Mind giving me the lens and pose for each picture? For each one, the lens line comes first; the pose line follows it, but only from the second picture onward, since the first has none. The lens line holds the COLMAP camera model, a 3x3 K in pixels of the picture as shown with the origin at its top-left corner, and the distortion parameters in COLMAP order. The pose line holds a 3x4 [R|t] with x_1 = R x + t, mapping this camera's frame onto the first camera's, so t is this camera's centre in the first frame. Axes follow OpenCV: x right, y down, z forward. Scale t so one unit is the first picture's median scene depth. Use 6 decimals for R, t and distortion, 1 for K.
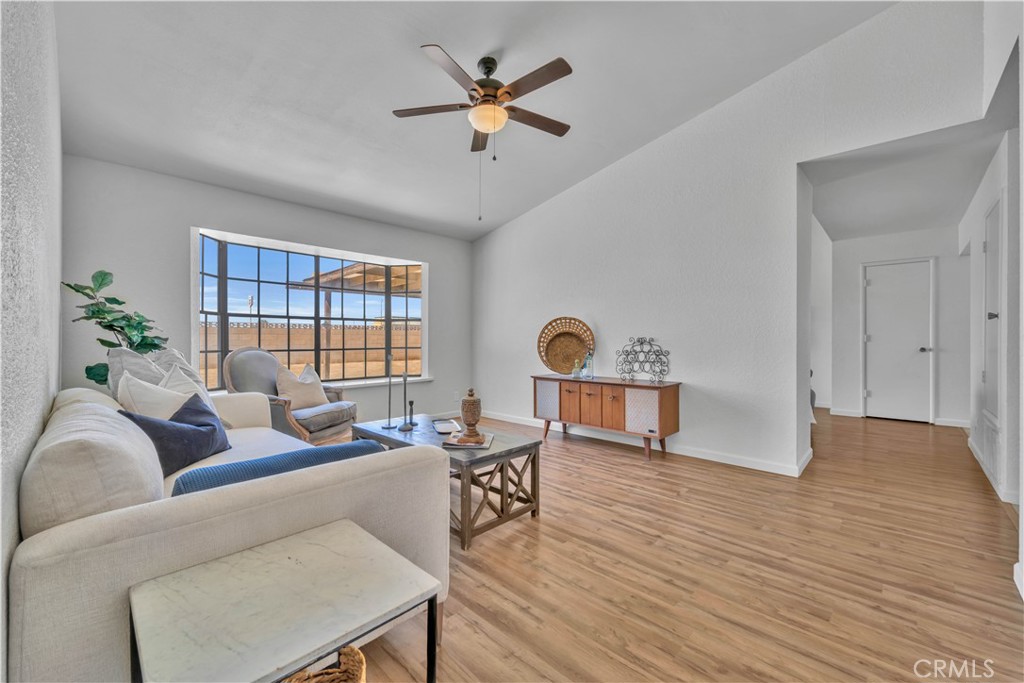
lens RADIAL K [[409.8, 0, 512.0], [0, 409.8, 341.5], [0, 0, 1]] dist [-0.001196, -0.000113]
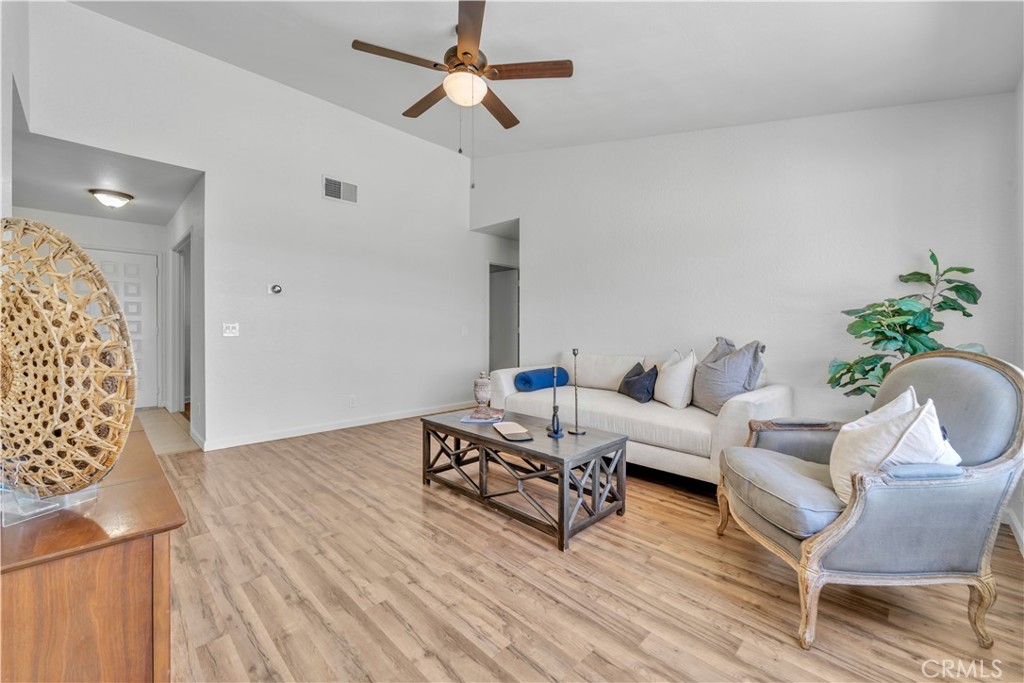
lens RADIAL K [[409.8, 0, 512.0], [0, 409.8, 341.5], [0, 0, 1]] dist [-0.001196, -0.000113]
pose [[-0.999901, 0.000668, 0.014083, -0.175329], [0.001051, 0.999631, 0.027160, 0.000323], [-0.014059, 0.027172, -0.999532, 1.900910]]
